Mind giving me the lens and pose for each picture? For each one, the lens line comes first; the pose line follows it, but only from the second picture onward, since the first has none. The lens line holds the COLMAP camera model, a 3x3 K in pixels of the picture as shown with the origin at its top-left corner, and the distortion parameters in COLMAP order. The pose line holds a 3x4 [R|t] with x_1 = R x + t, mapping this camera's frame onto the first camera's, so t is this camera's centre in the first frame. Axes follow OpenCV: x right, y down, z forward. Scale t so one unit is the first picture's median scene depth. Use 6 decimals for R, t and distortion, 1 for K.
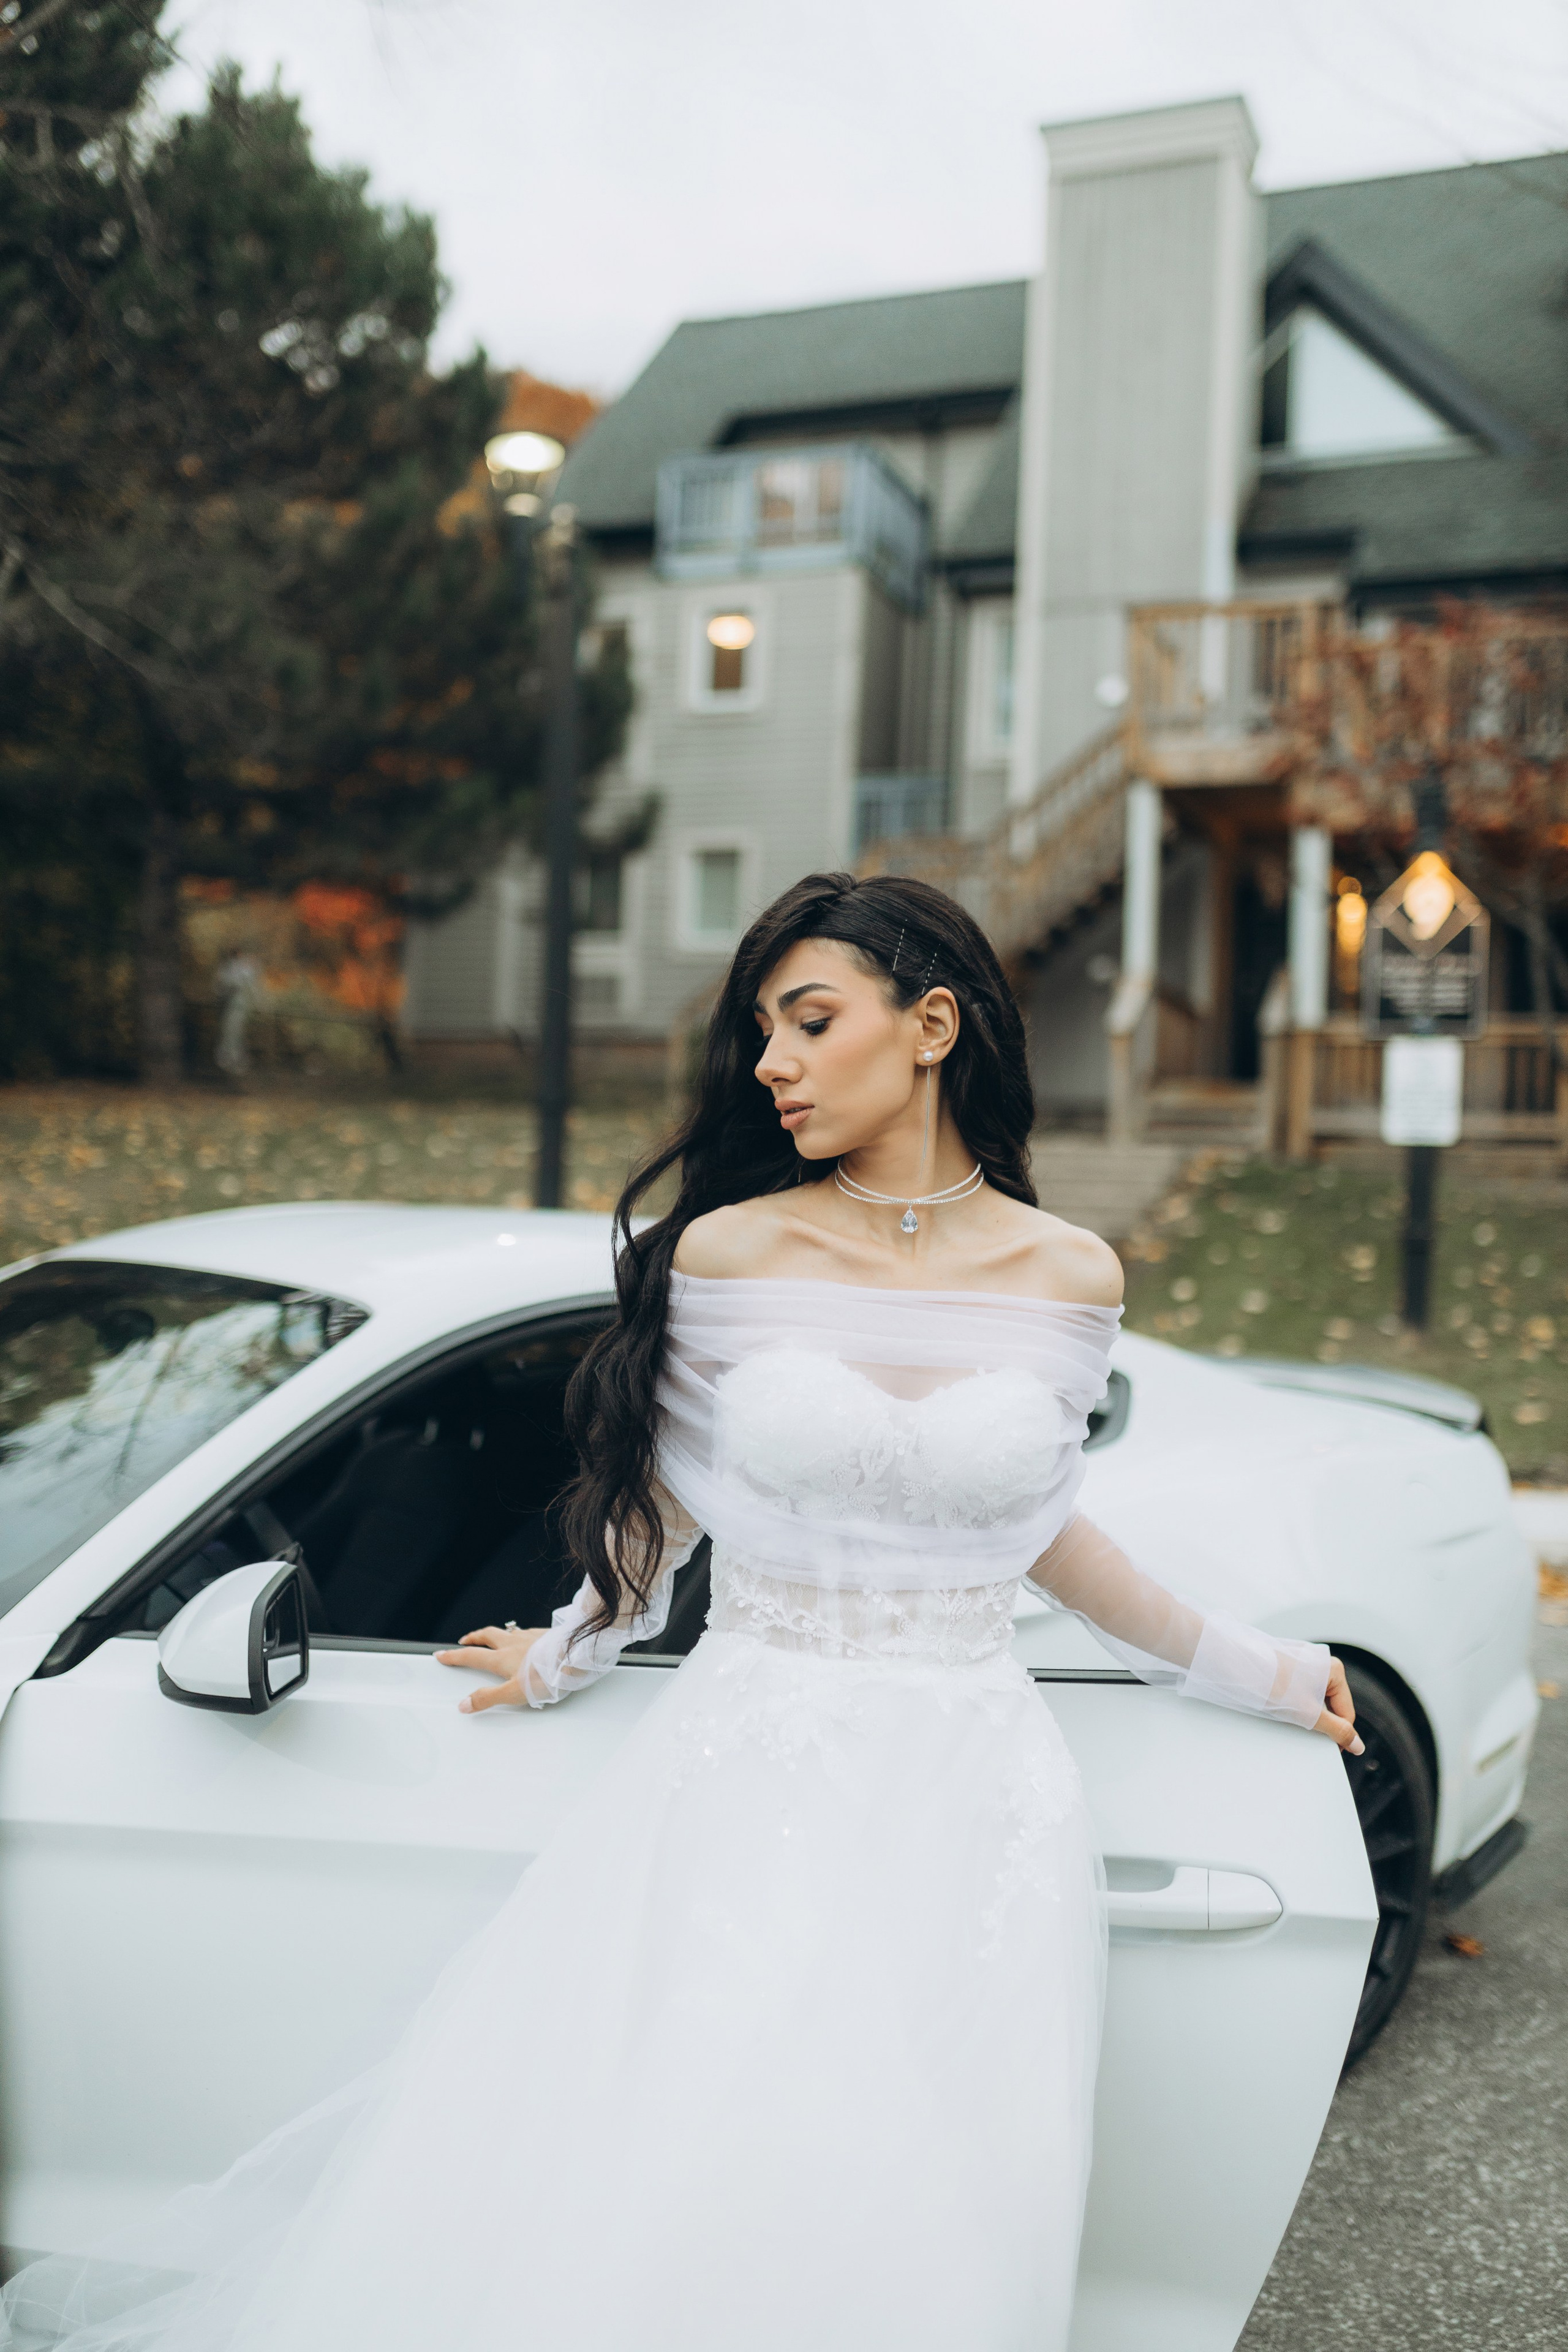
lens RADIAL K [[2207.3, 0, 803.6], [0, 2207.3, 1173.1], [0, 0, 1]] dist [0.070867, -0.131604]
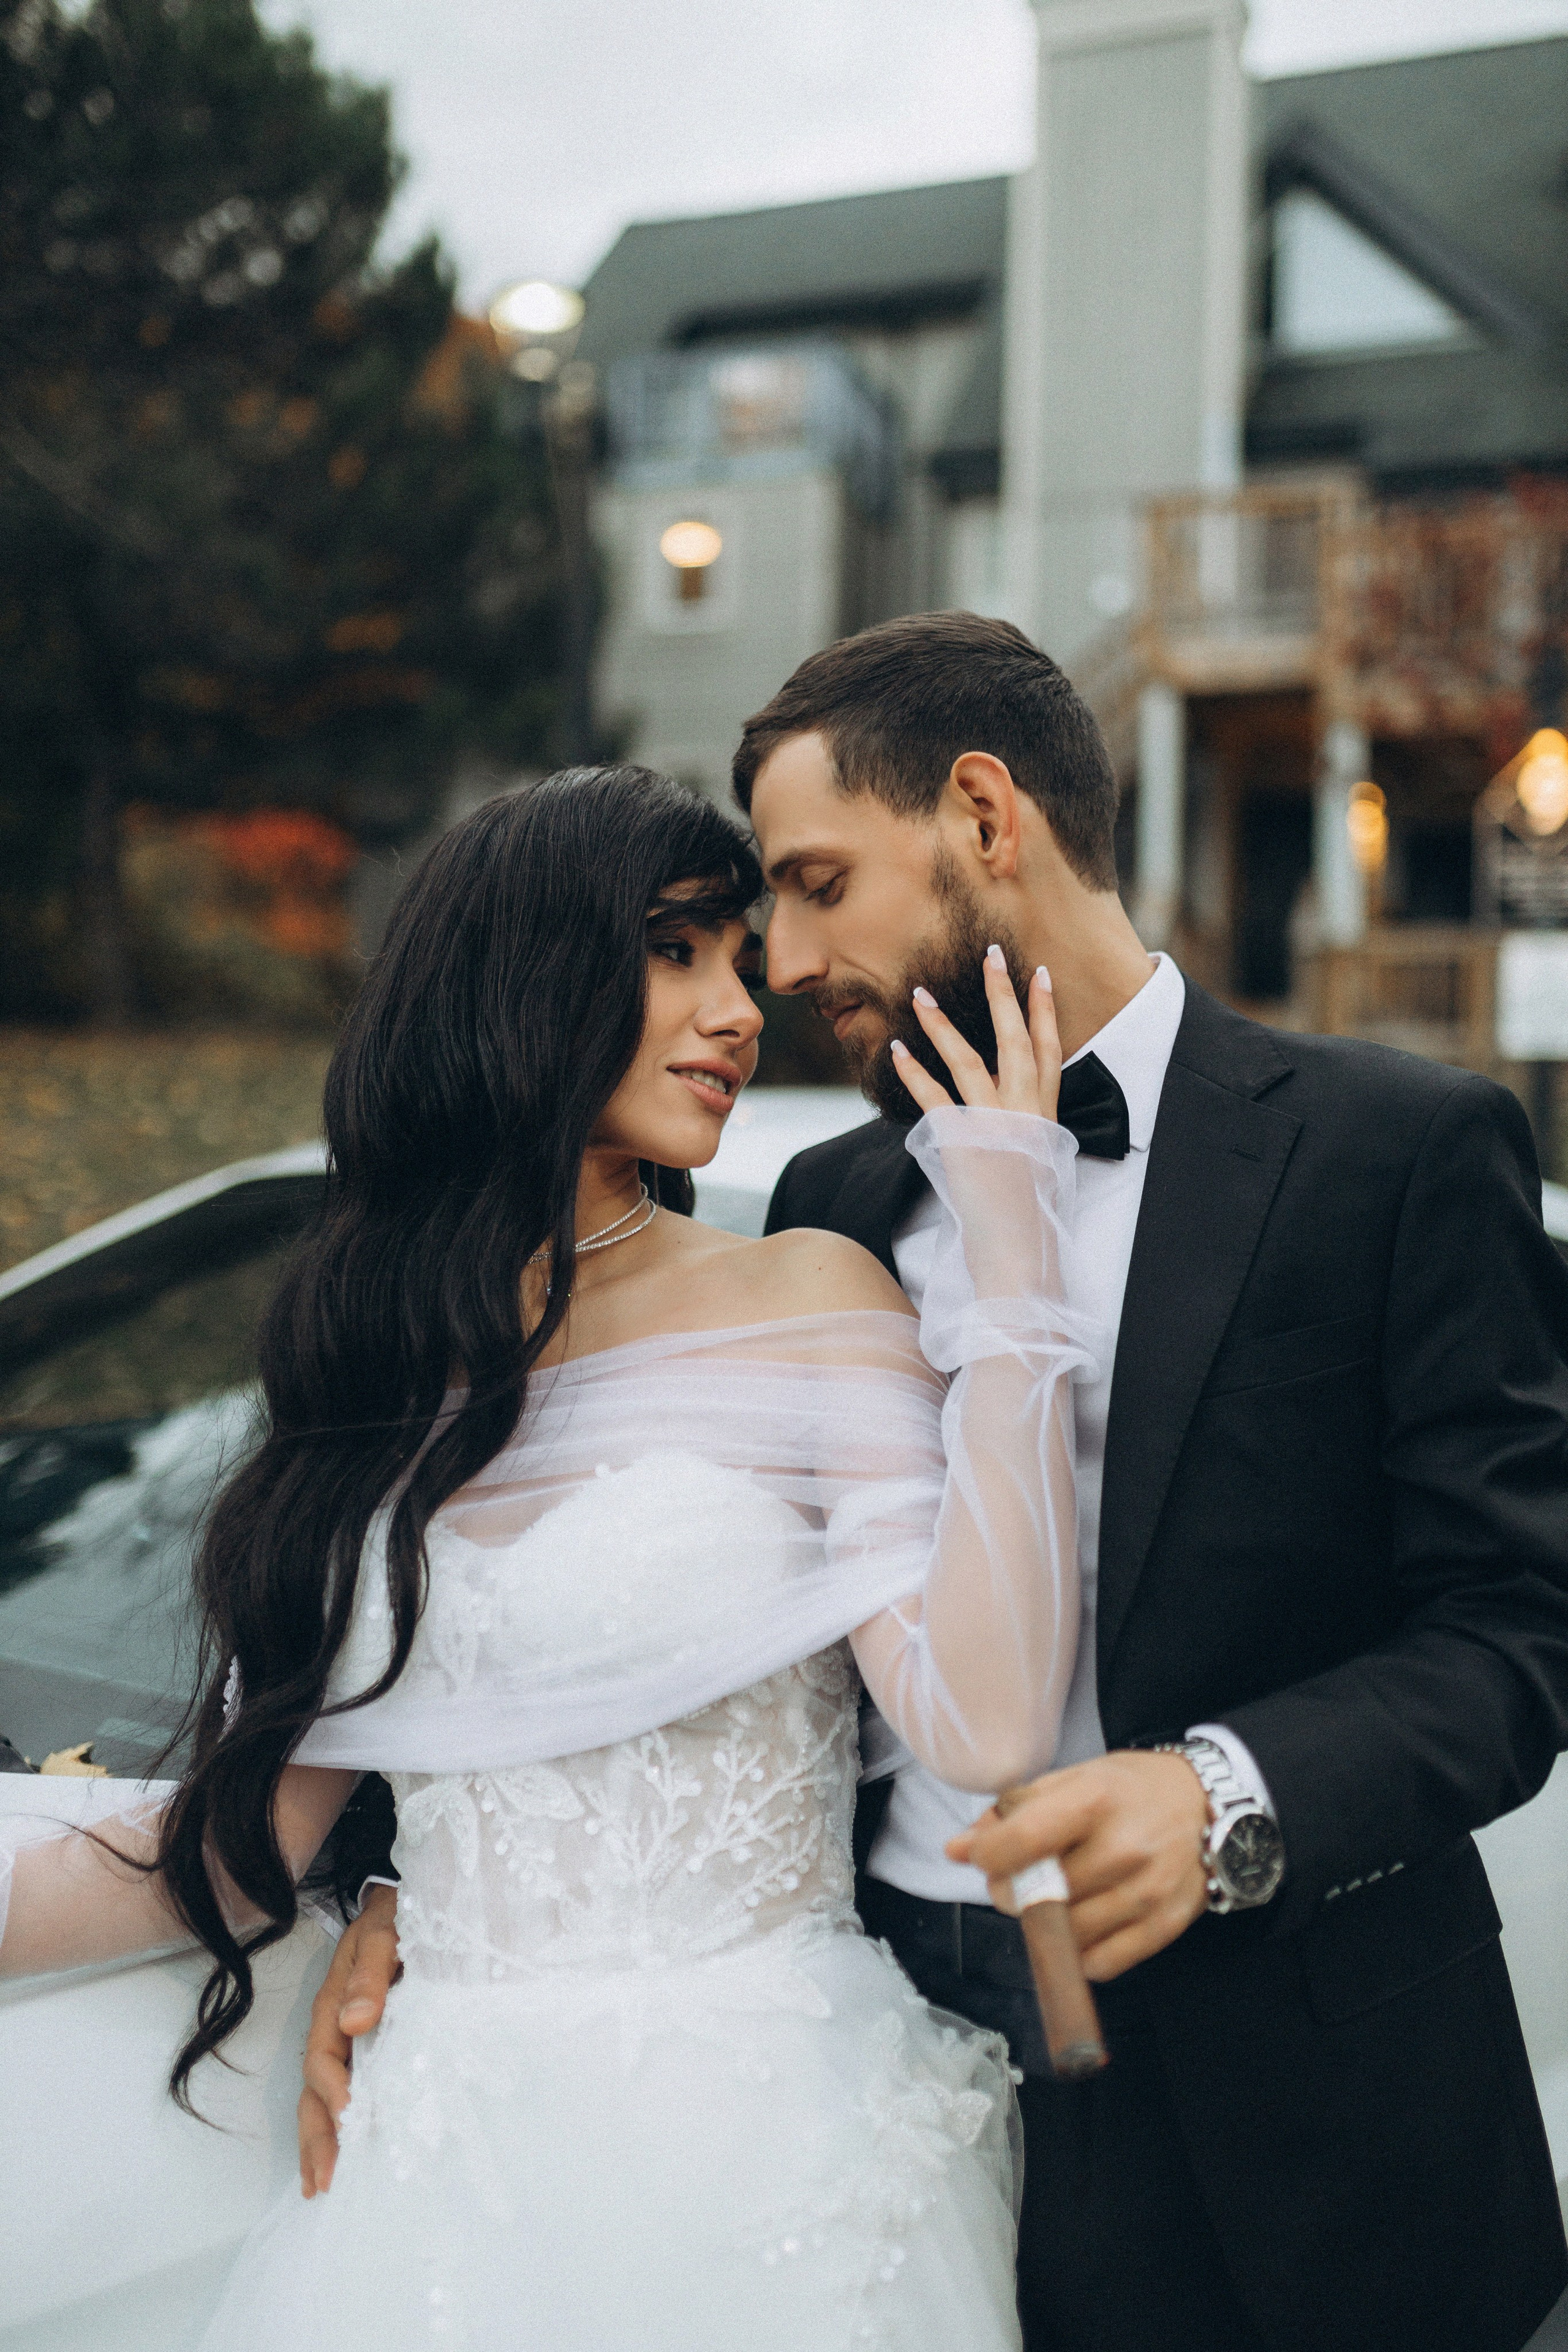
lens RADIAL K [[2207.3, 0, 803.6], [0, 2207.3, 1173.1], [0, 0, 1]] dist [0.070867, -0.131604]
pose [[0.999079, -0.019911, 0.038011, -0.035598], [0.018954, 0.999499, 0.025360, 0.003903], [-0.038497, -0.024616, 0.998955, 0.051533]]
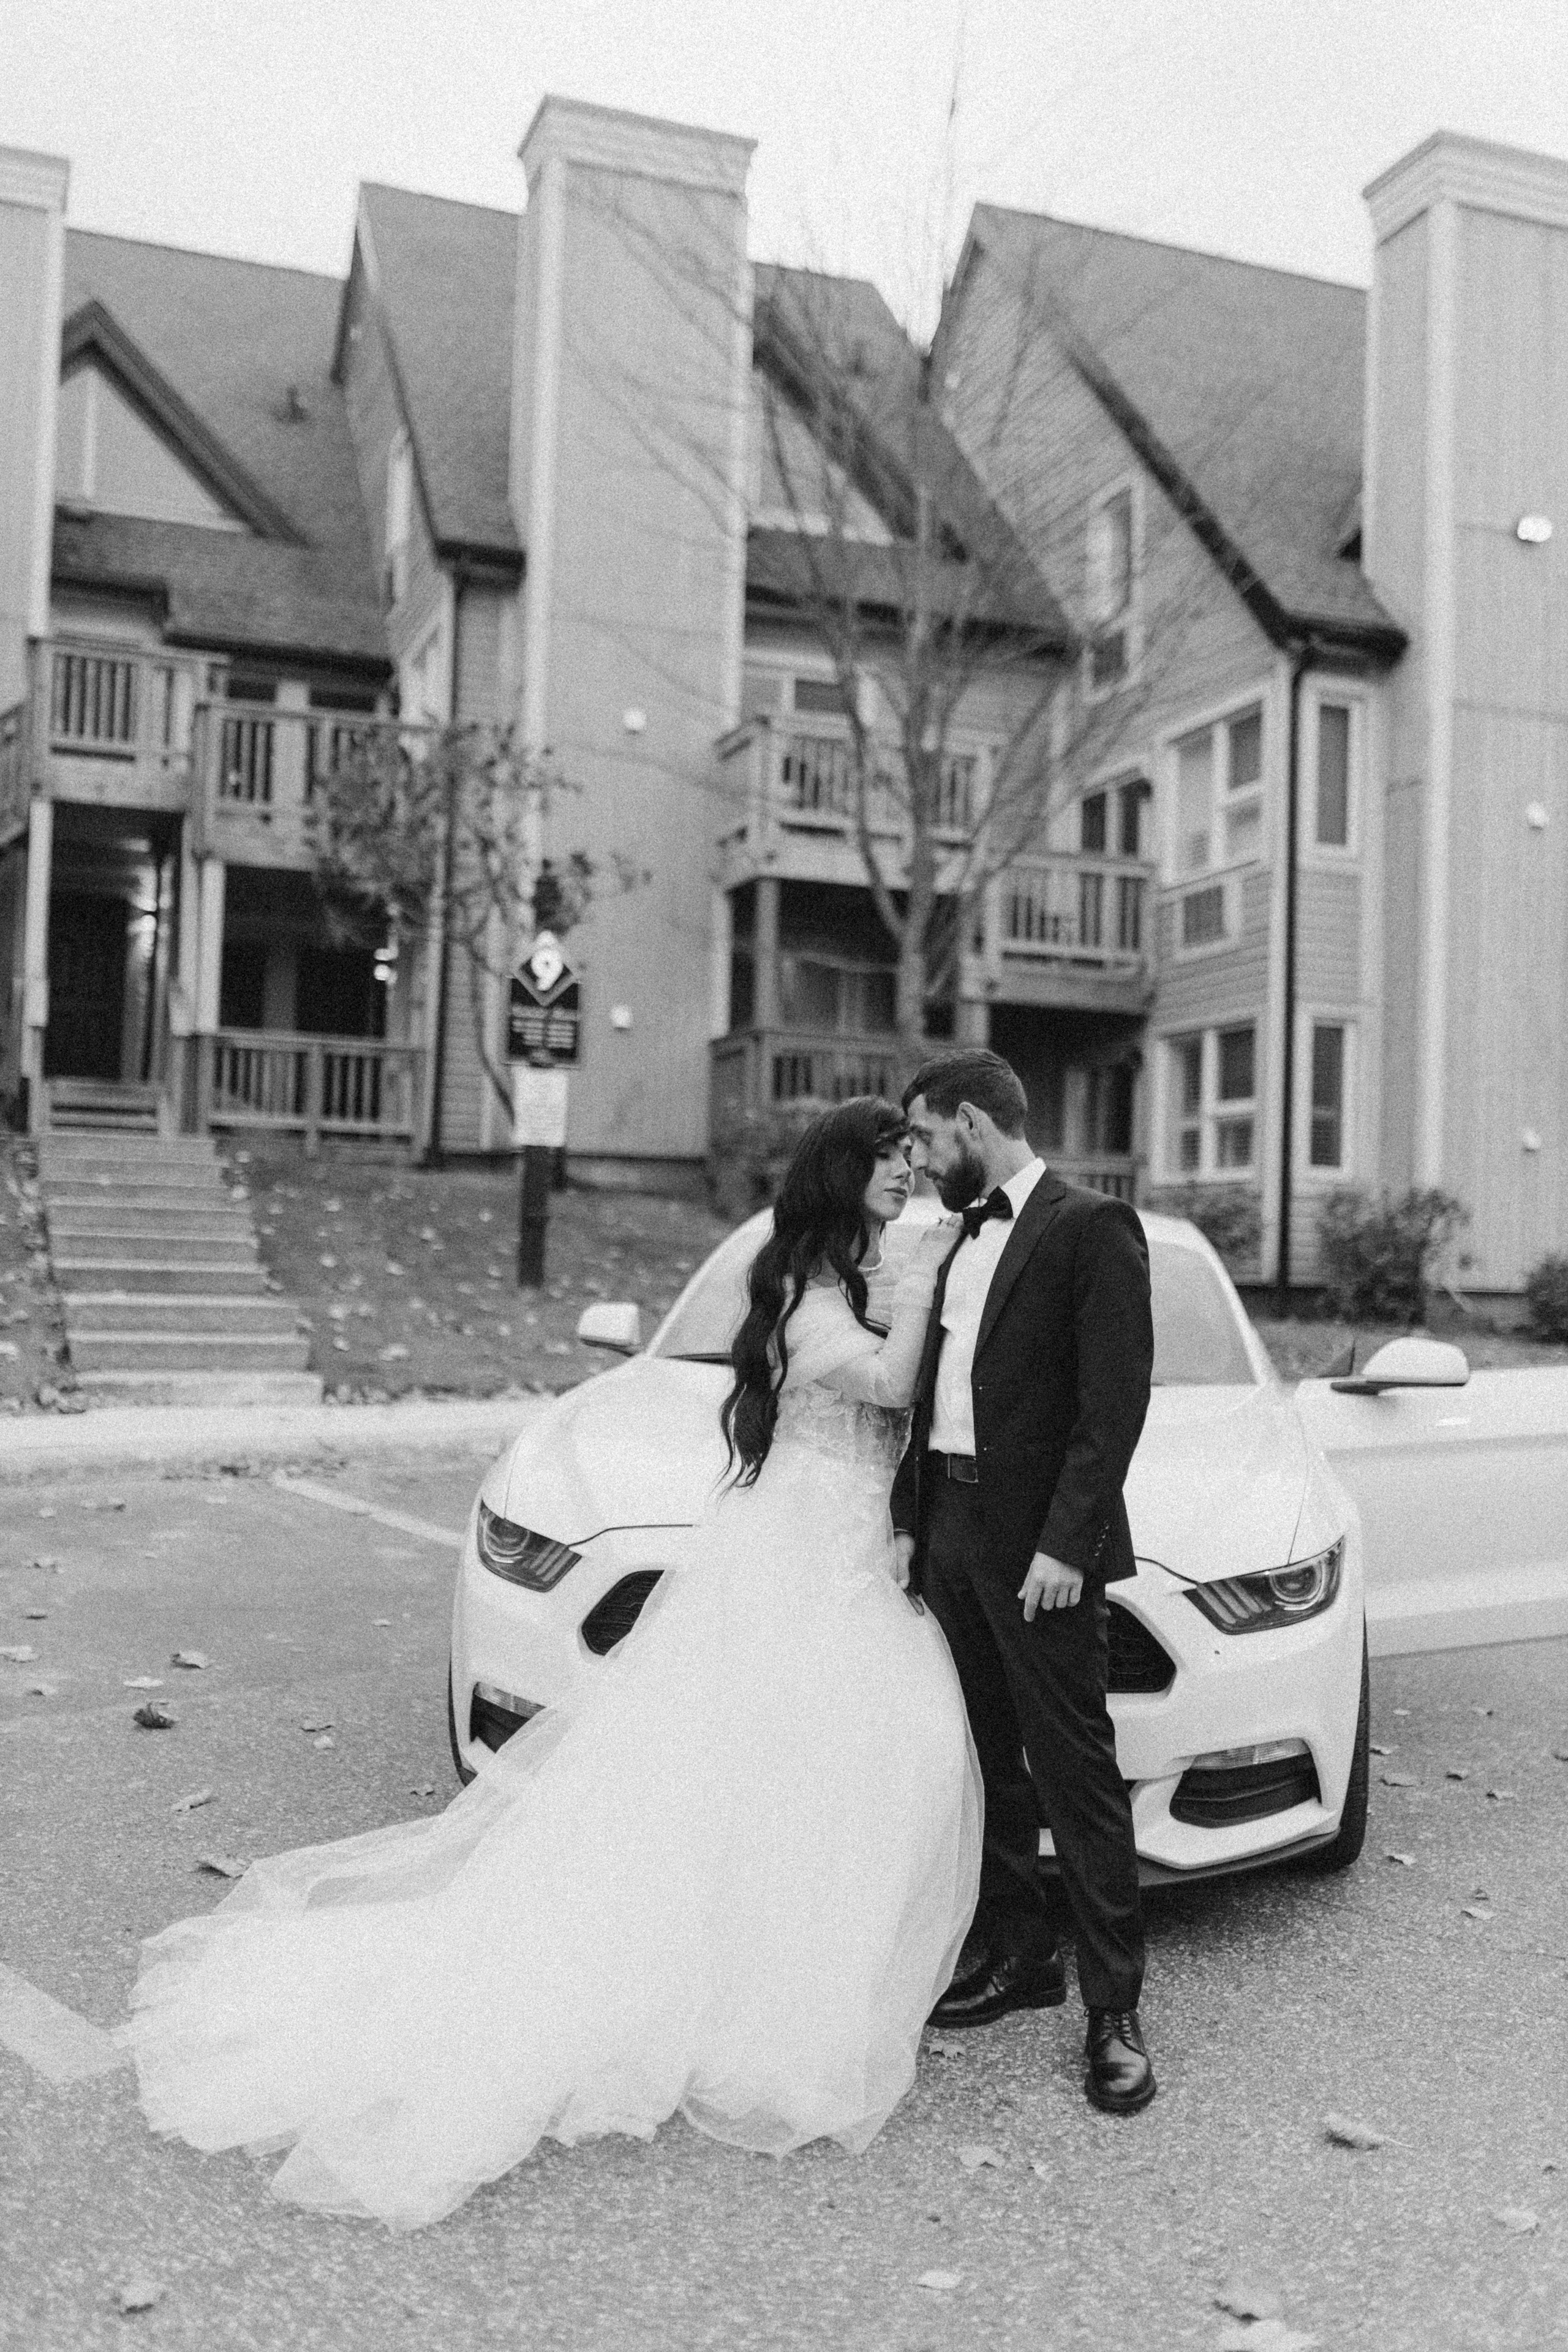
lens RADIAL K [[2218.3, 0, 803.6], [0, 2218.3, 1173.9], [0, 0, 1]] dist [0.004043, 0.001915]
pose [[0.738107, 0.015637, 0.674503, -0.277343], [-0.021541, 0.999768, 0.000394, -0.000710], [-0.674340, -0.014820, 0.738272, -0.047644]]
